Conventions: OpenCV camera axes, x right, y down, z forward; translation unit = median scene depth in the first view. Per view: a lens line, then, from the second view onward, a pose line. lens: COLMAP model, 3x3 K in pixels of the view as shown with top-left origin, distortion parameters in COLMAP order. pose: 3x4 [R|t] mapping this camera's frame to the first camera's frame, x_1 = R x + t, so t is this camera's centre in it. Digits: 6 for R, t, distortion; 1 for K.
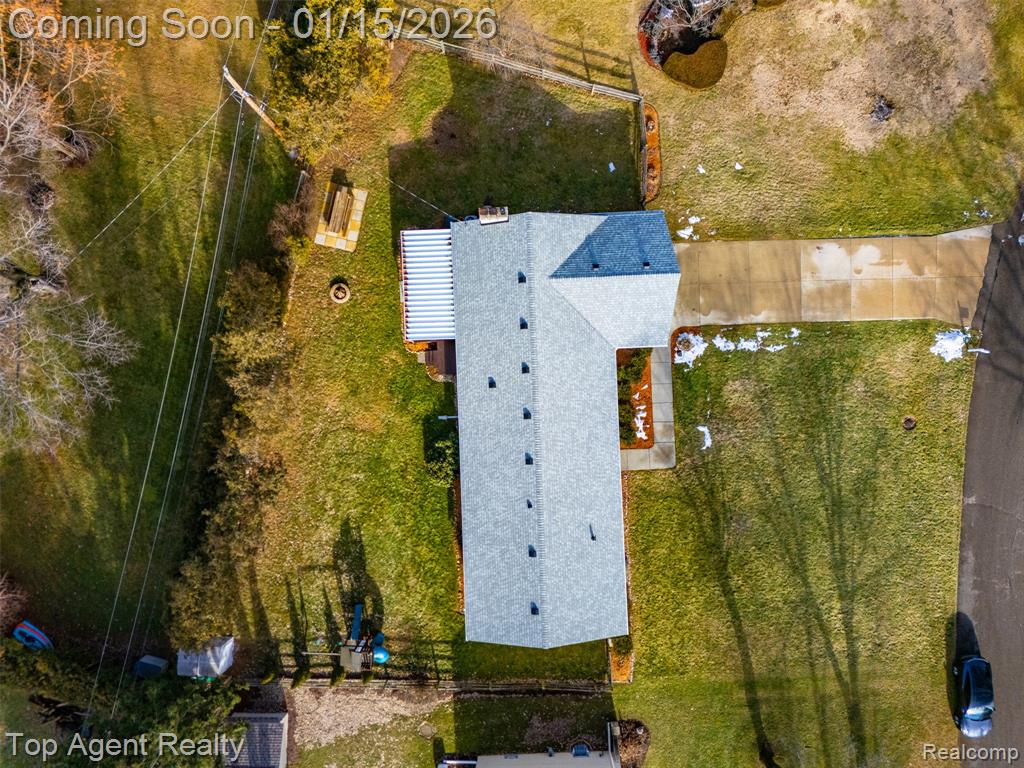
lens RADIAL K [[747.1, 0, 513.0], [0, 747.1, 383.9], [0, 0, 1]] dist [0.083161, -0.081629]
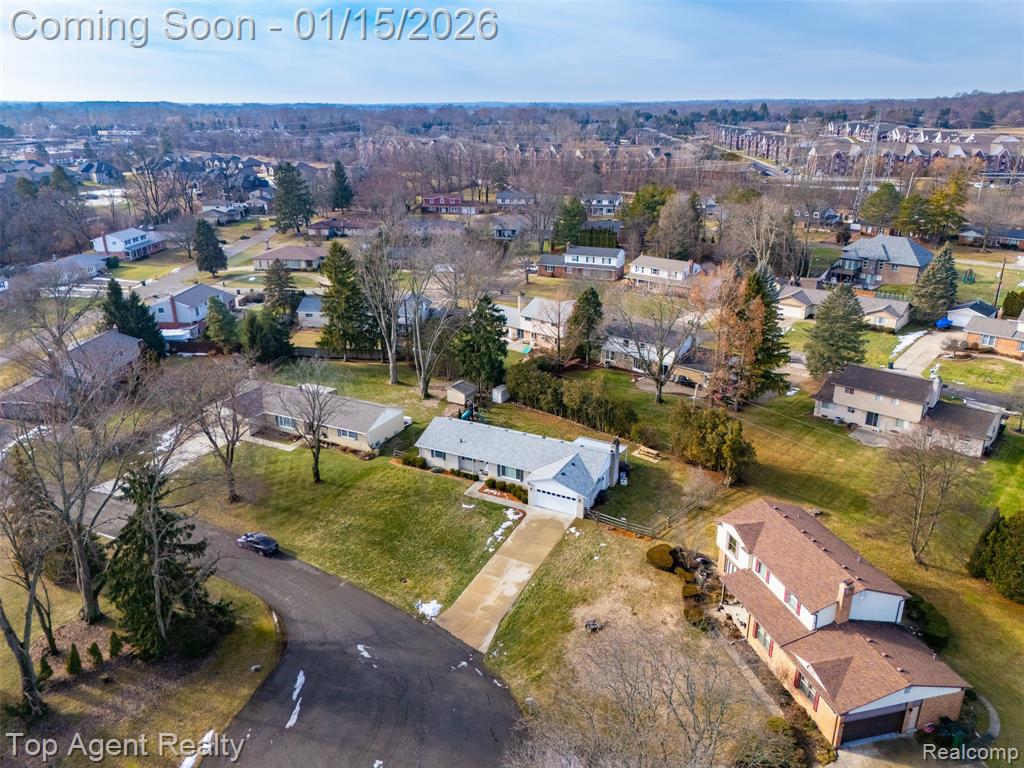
lens RADIAL K [[747.1, 0, 513.9], [0, 747.1, 377.5], [0, 0, 1]] dist [0.083161, -0.081629]
pose [[-0.484232, 0.304370, -0.820291, 1.617234], [-0.874905, -0.160108, 0.457064, -0.821123], [0.007782, 0.939002, 0.343824, 0.068852]]
